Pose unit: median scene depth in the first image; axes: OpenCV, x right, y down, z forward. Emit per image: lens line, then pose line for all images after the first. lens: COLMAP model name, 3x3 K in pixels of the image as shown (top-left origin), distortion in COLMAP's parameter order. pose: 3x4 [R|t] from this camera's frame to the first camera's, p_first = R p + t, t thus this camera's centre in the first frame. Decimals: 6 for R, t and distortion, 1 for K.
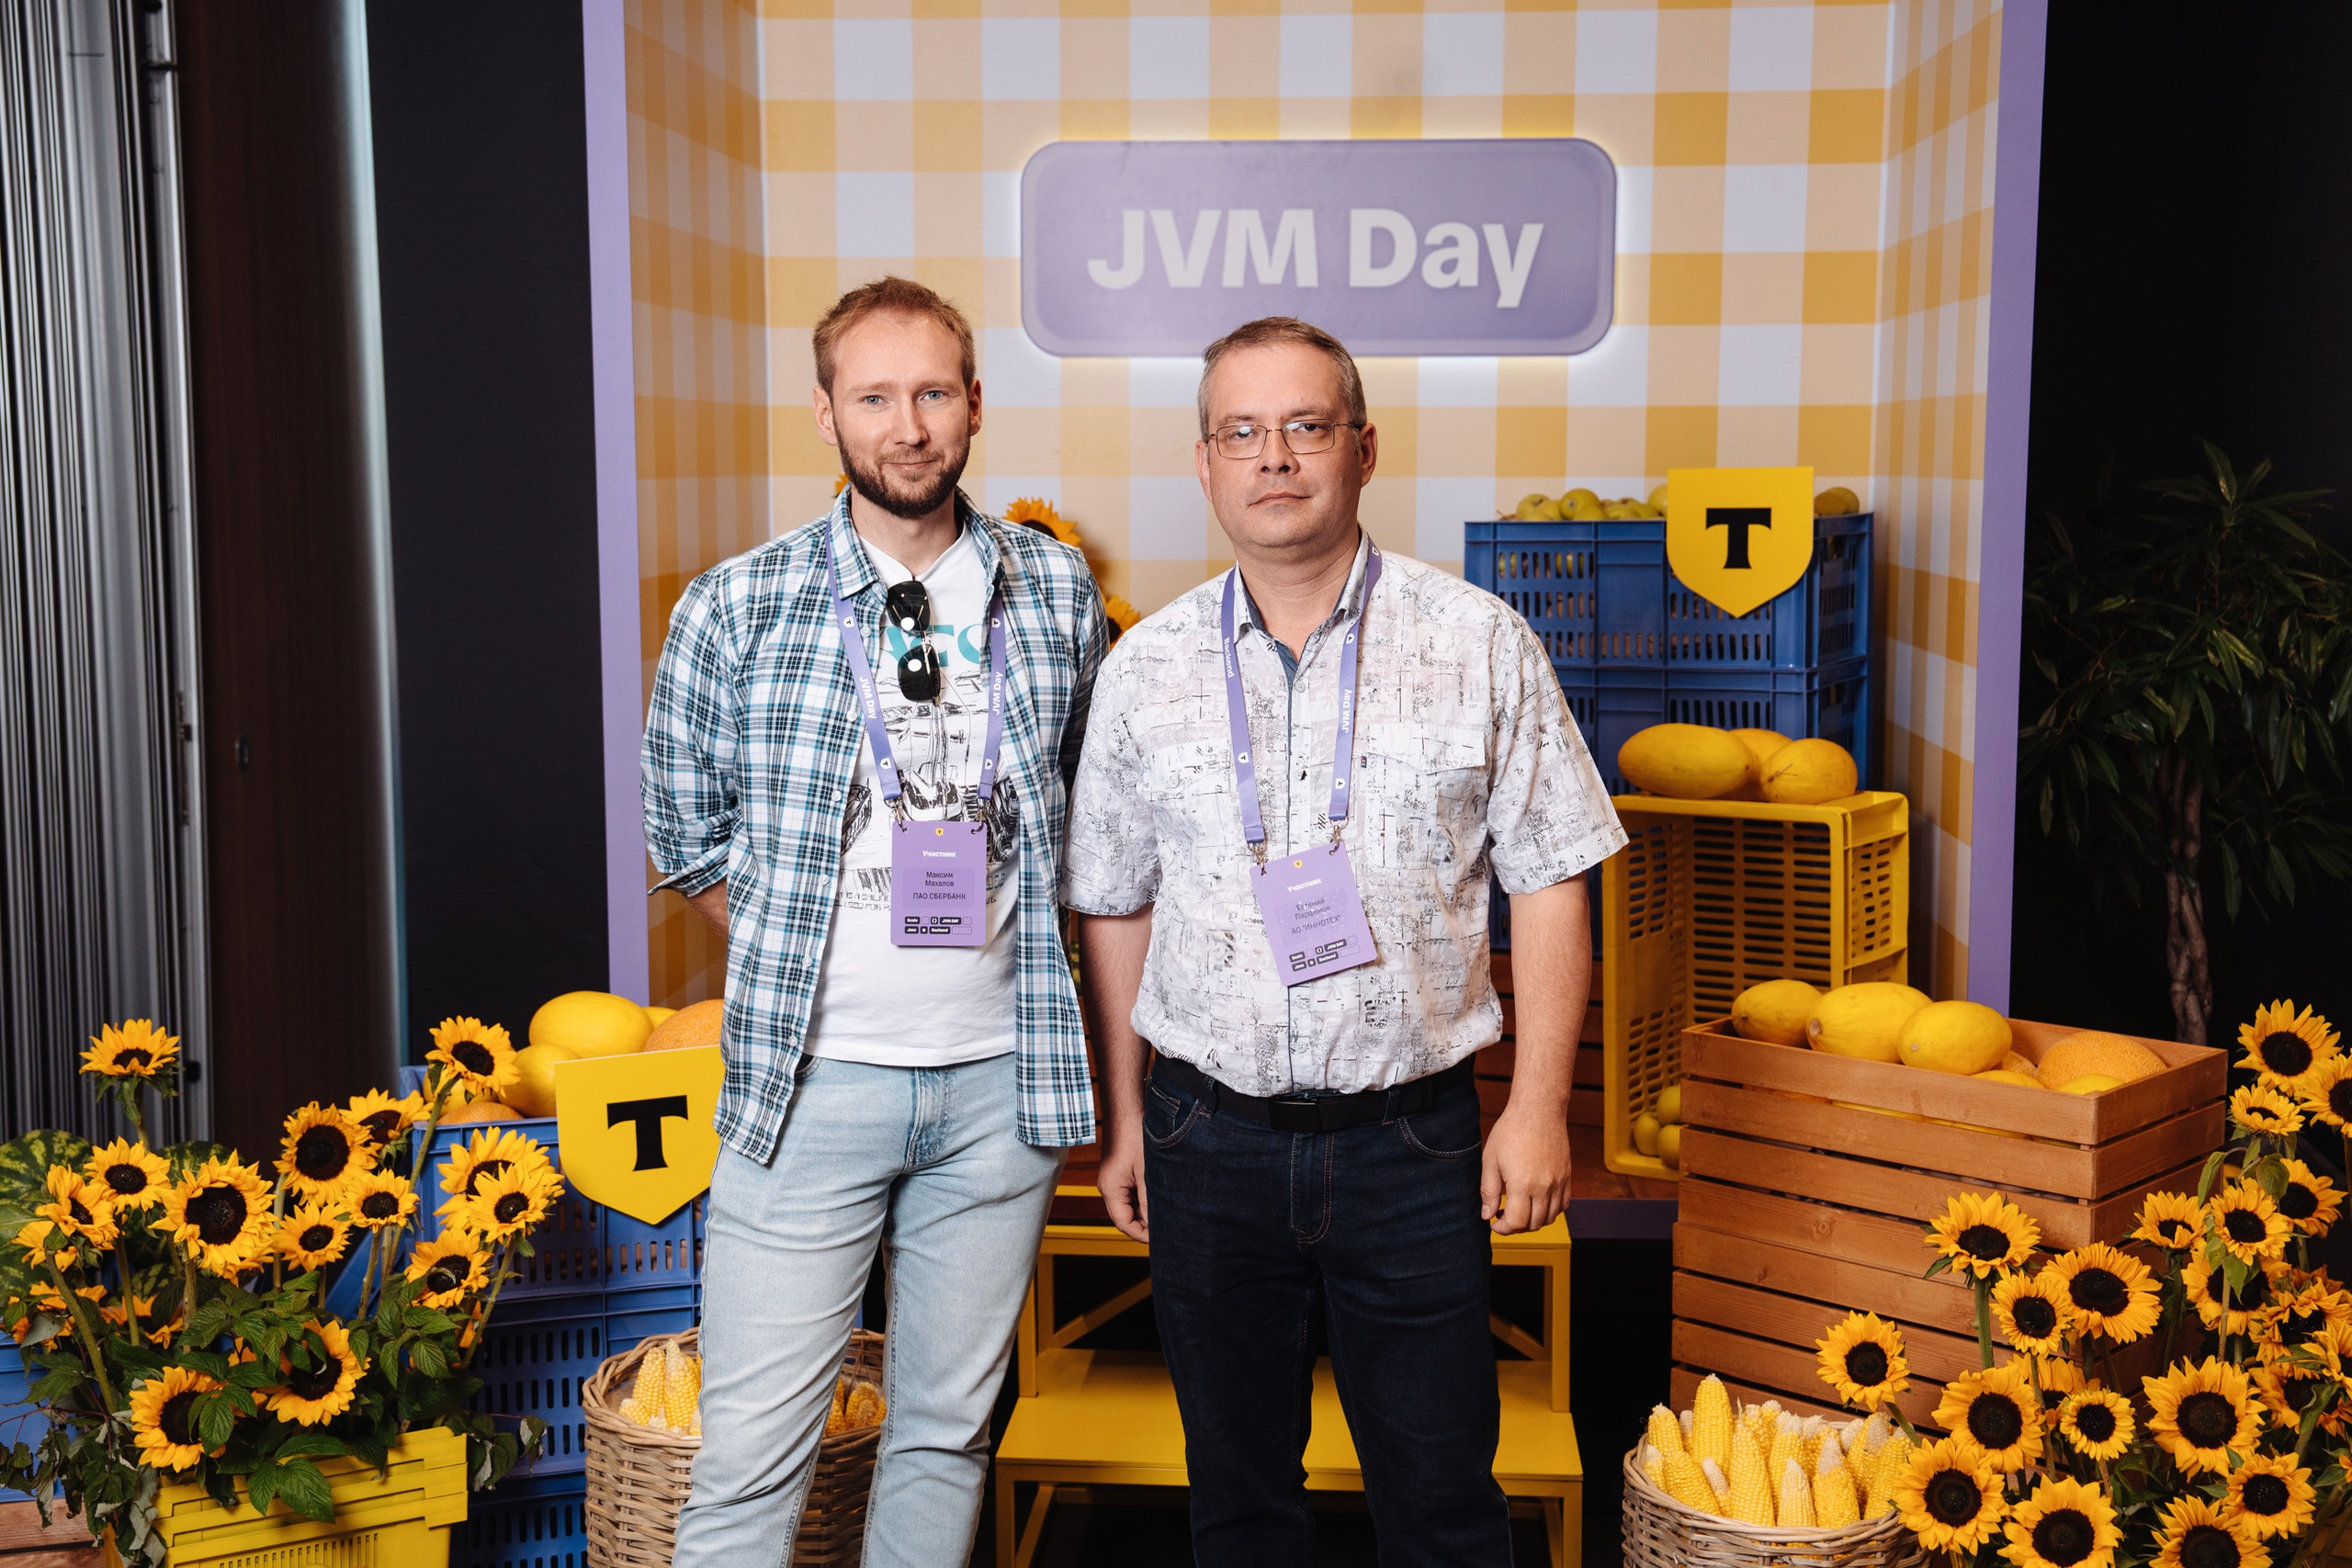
lens RADIAL K [[2880.0, 0, 1166.5], [0, 2880.0, 792.6], [0, 0, 1]] dist [0.070759, 0.078481]
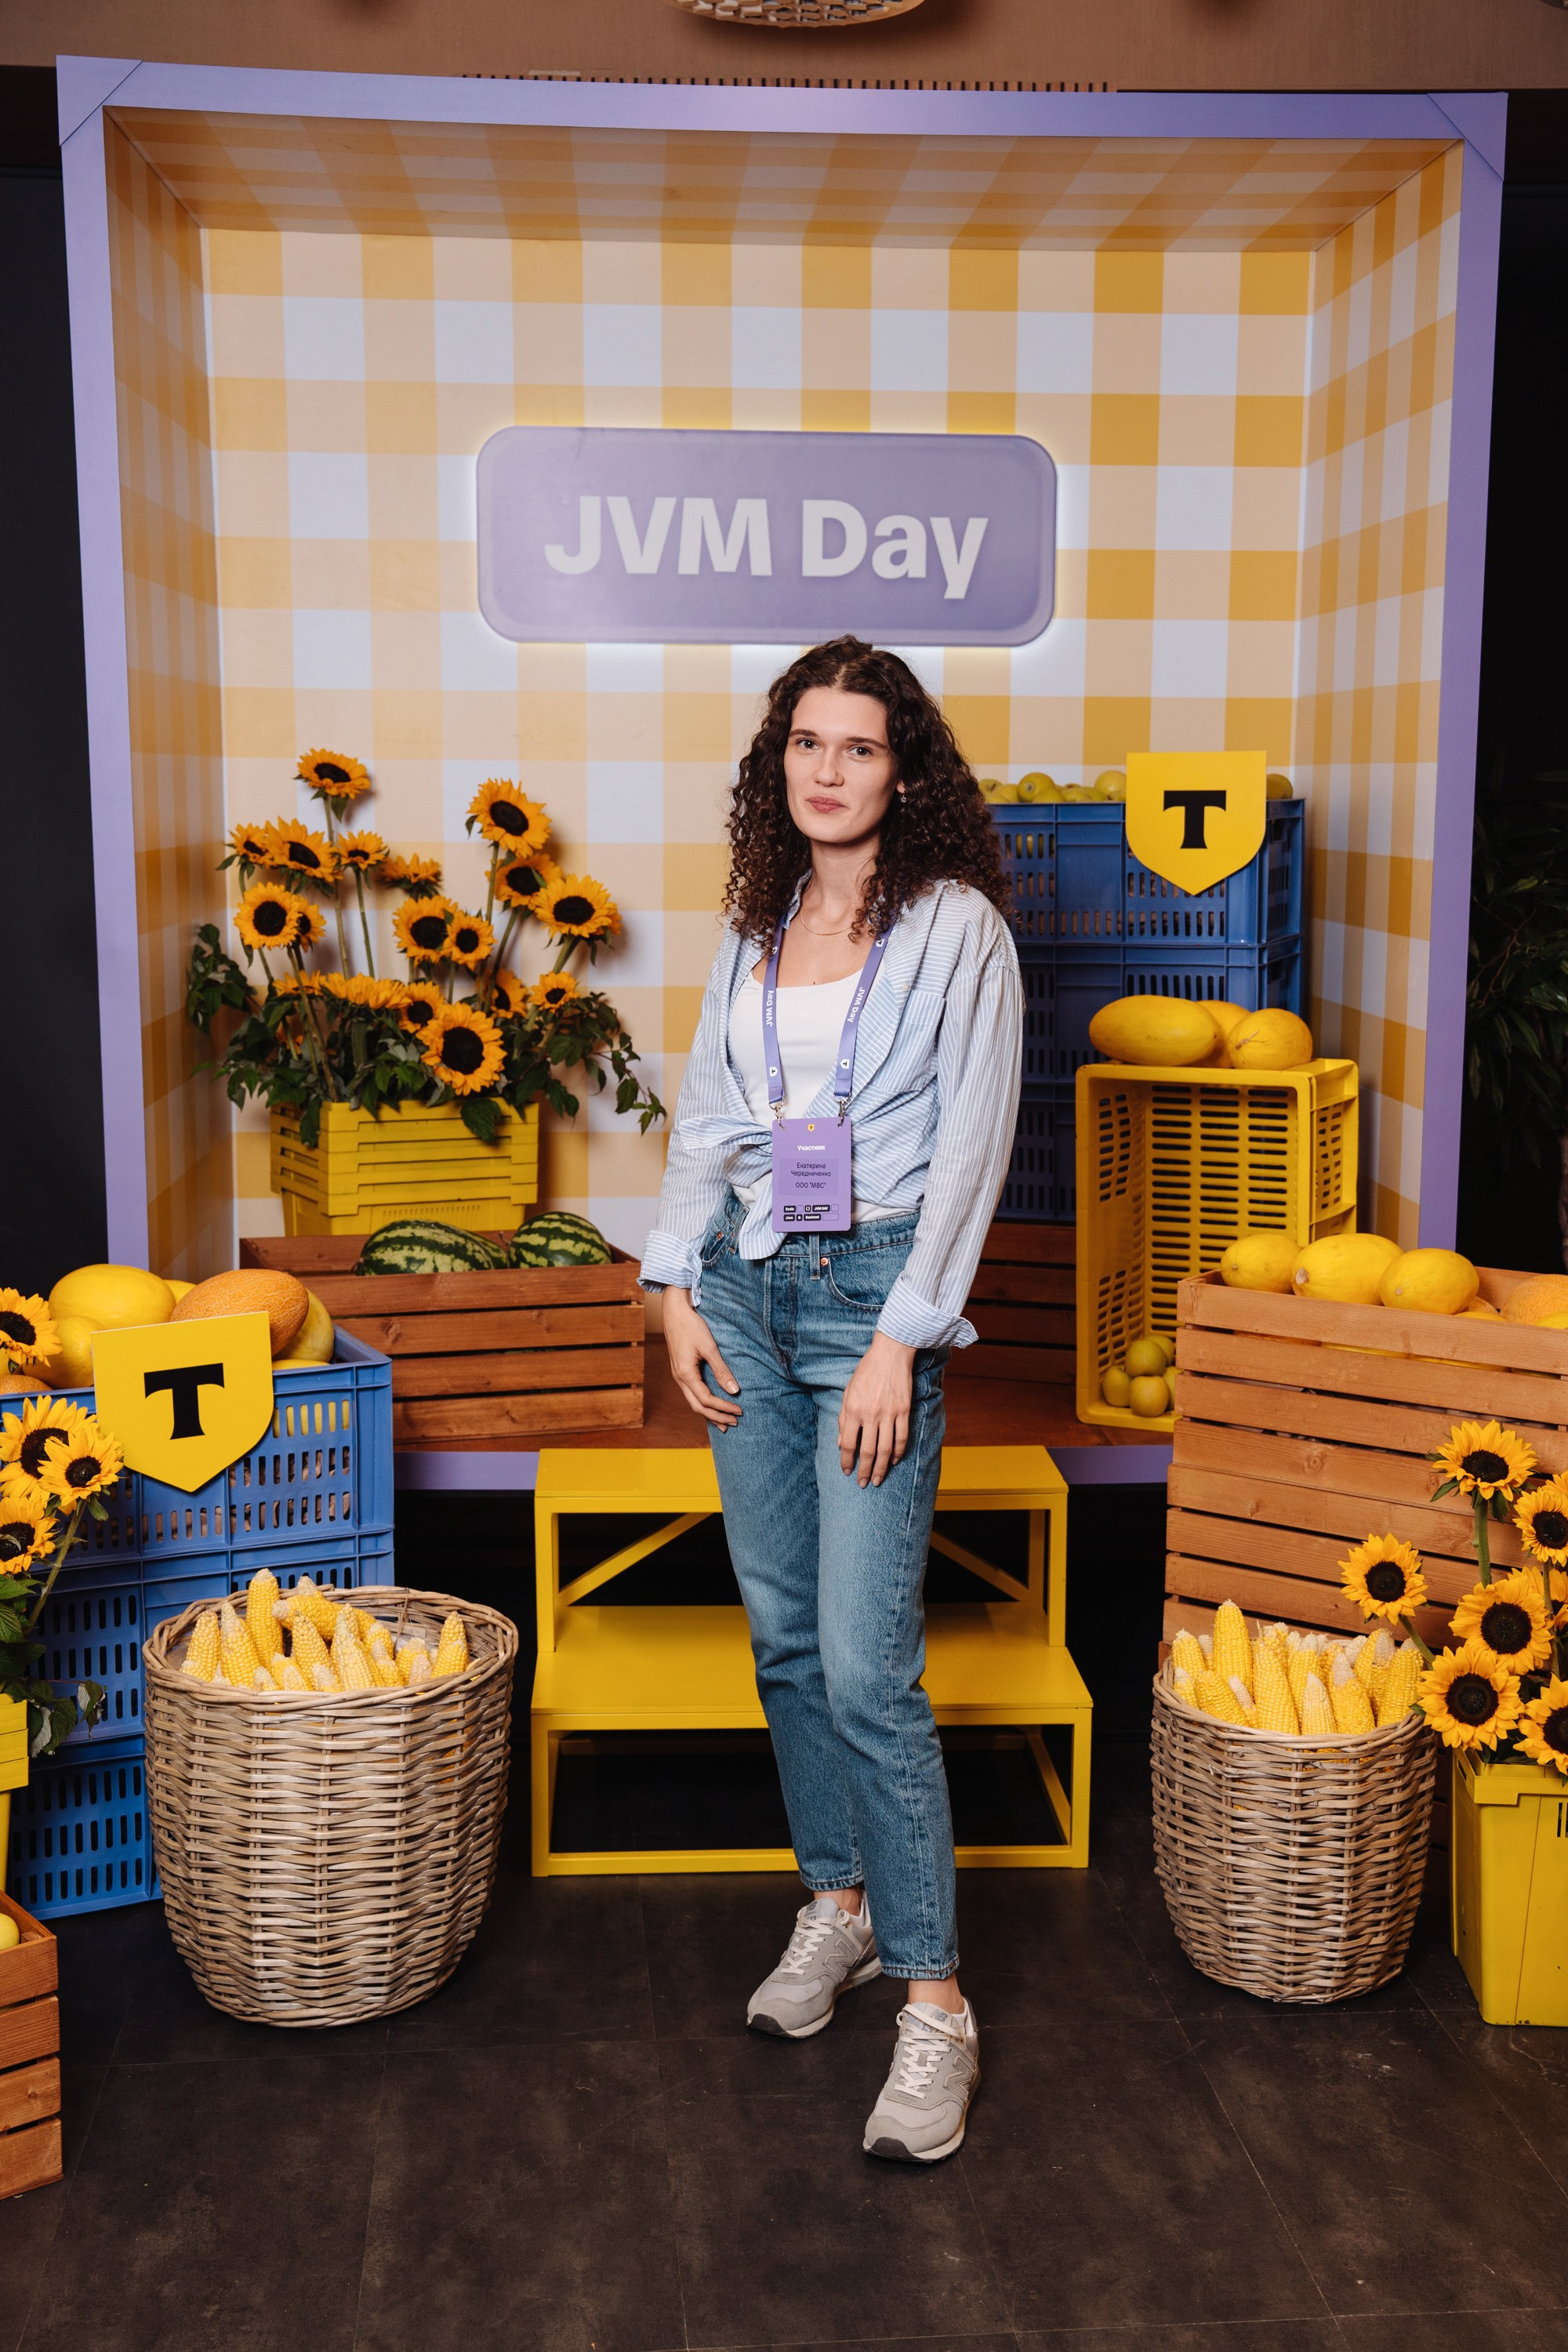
lens RADIAL K [[2772.4, 0, 806.8], [0, 2772.4, 1217.6], [0, 0, 1]] dist [0.026964, 0.112127]
pose [[0.990644, -0.015050, 0.135638, -0.095083], [0.009662, 0.999141, 0.040296, 0.017159], [-0.136128, -0.038609, 0.989939, 0.017746]]
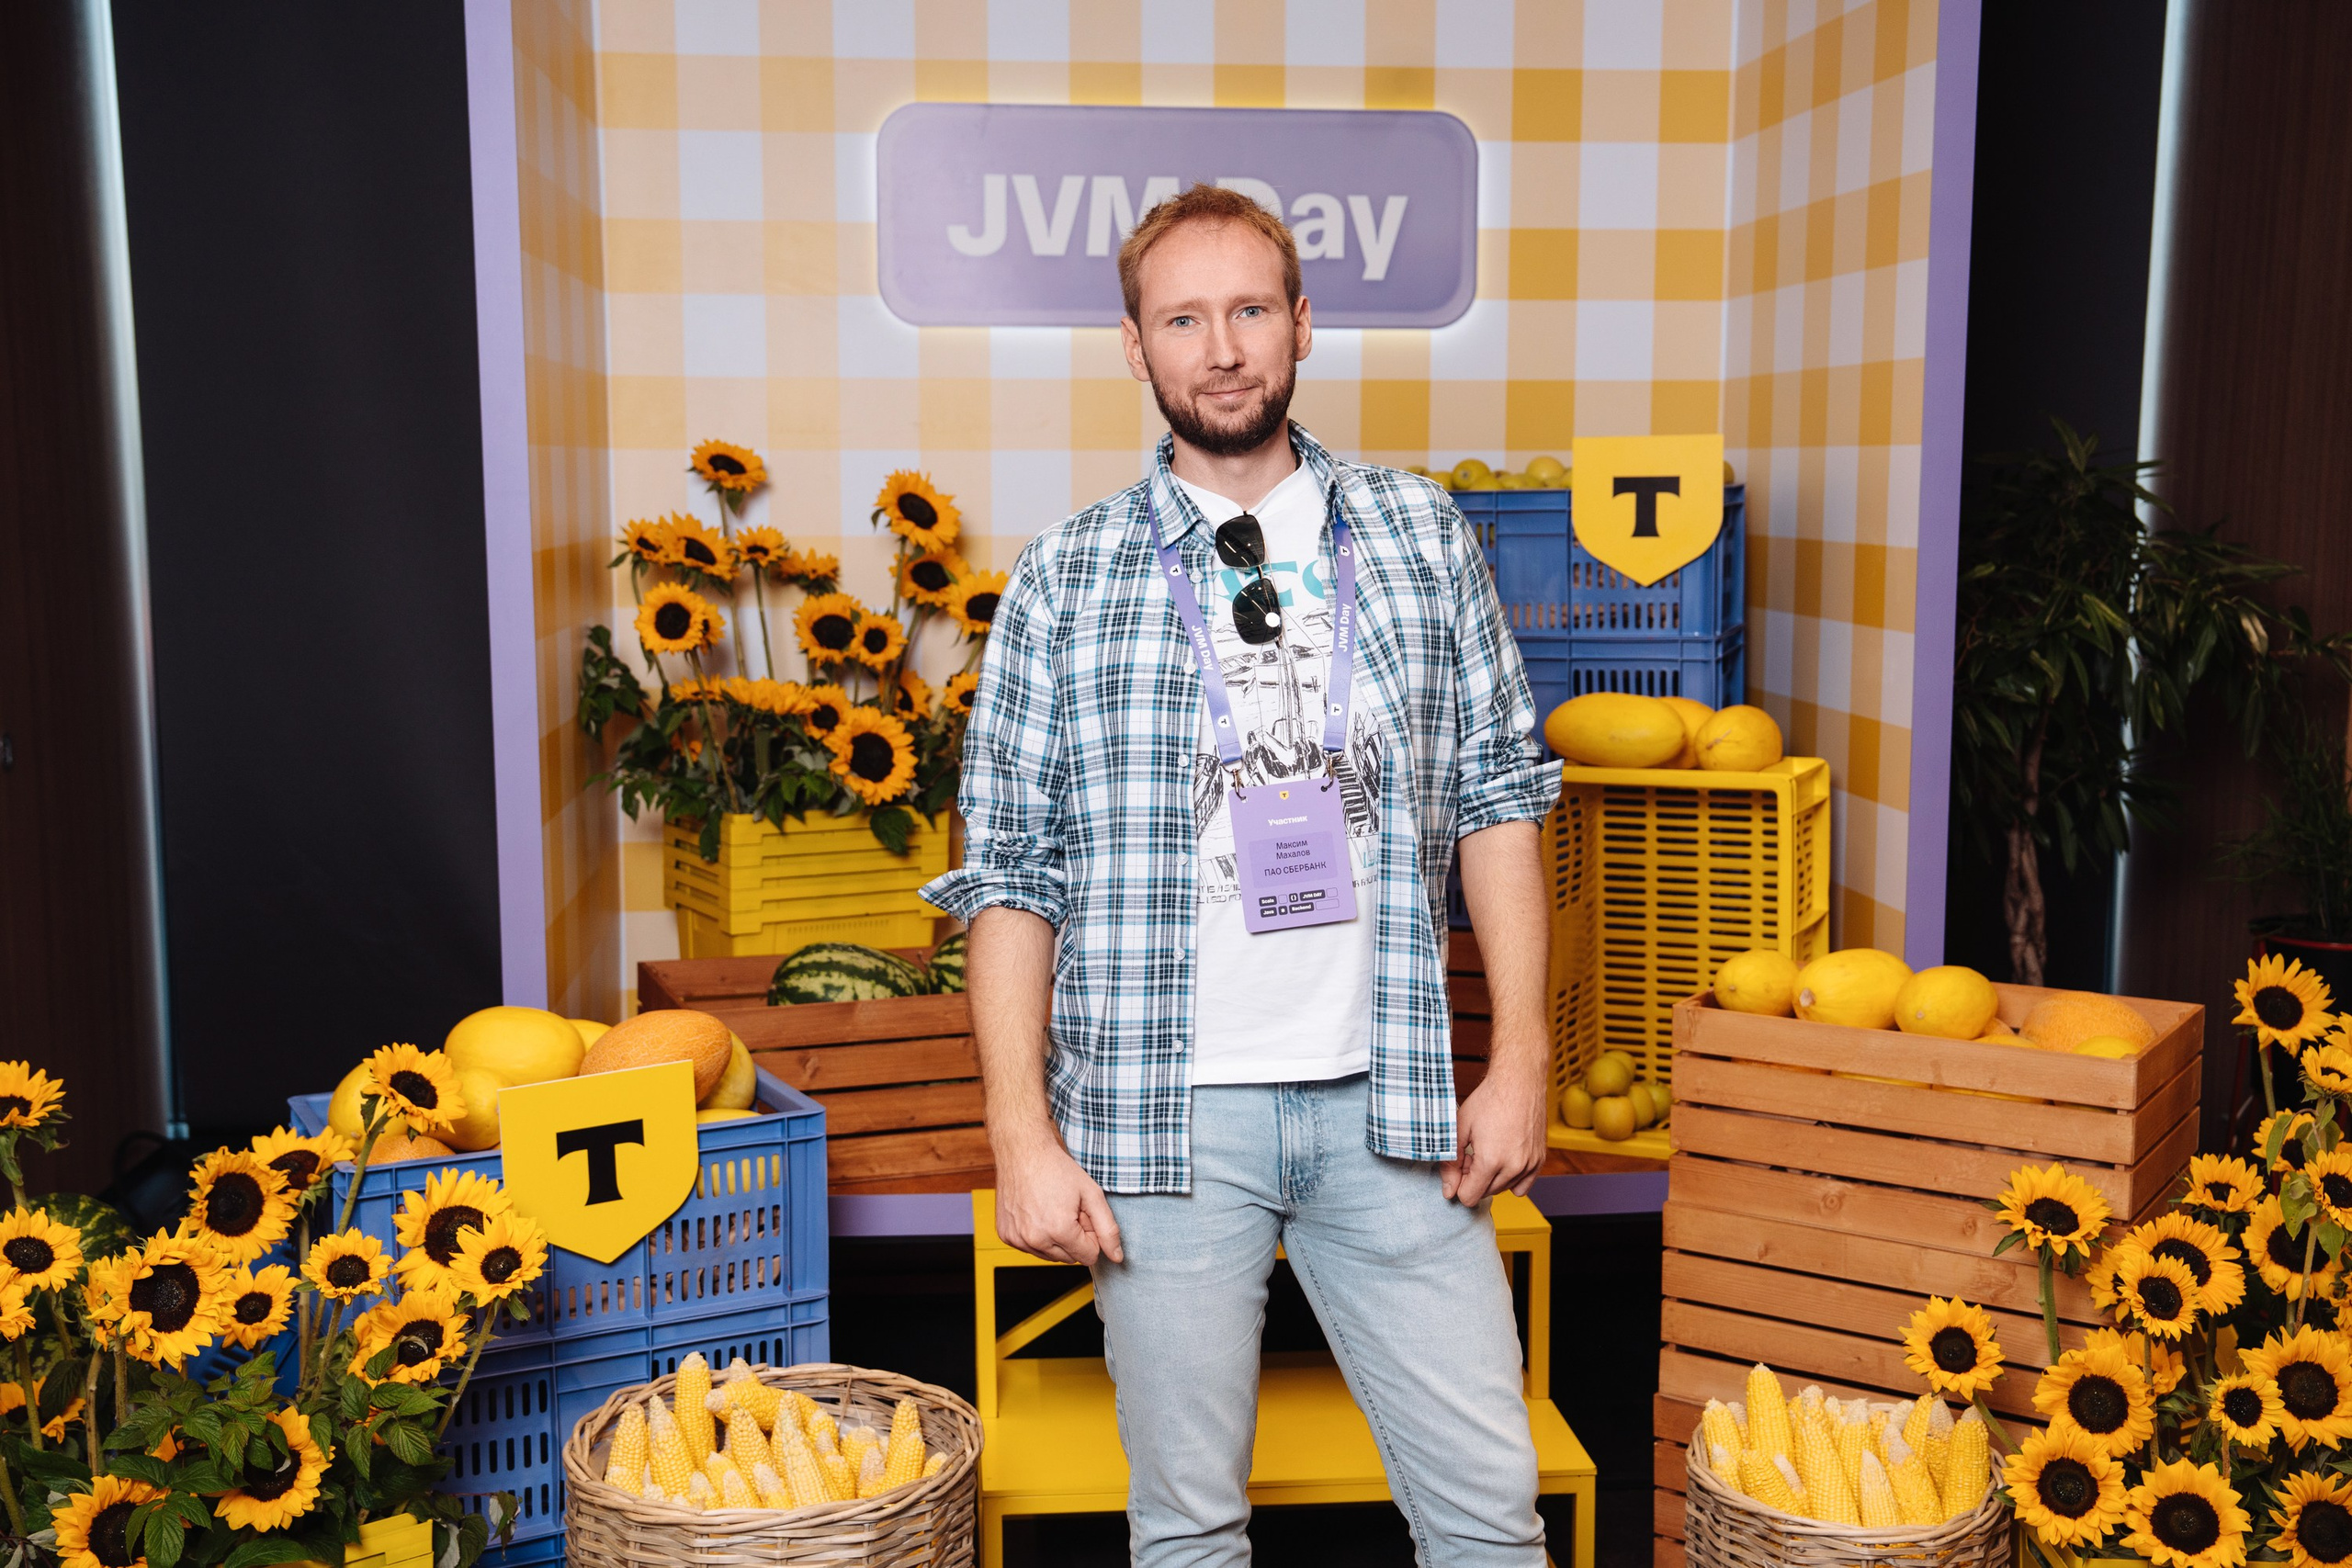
lens RADIAL K [[2561.6, 0, 1169.3], [0, 2561.6, 794.6], [0, 0, 1]] dist [0.007616, 0.130235]
pose [[0.985021, -0.022674, 0.170936, -0.138850], [0.021186, 0.999720, 0.010527, -0.001529], [-0.171127, -0.006748, 0.985226, 0.182845]]
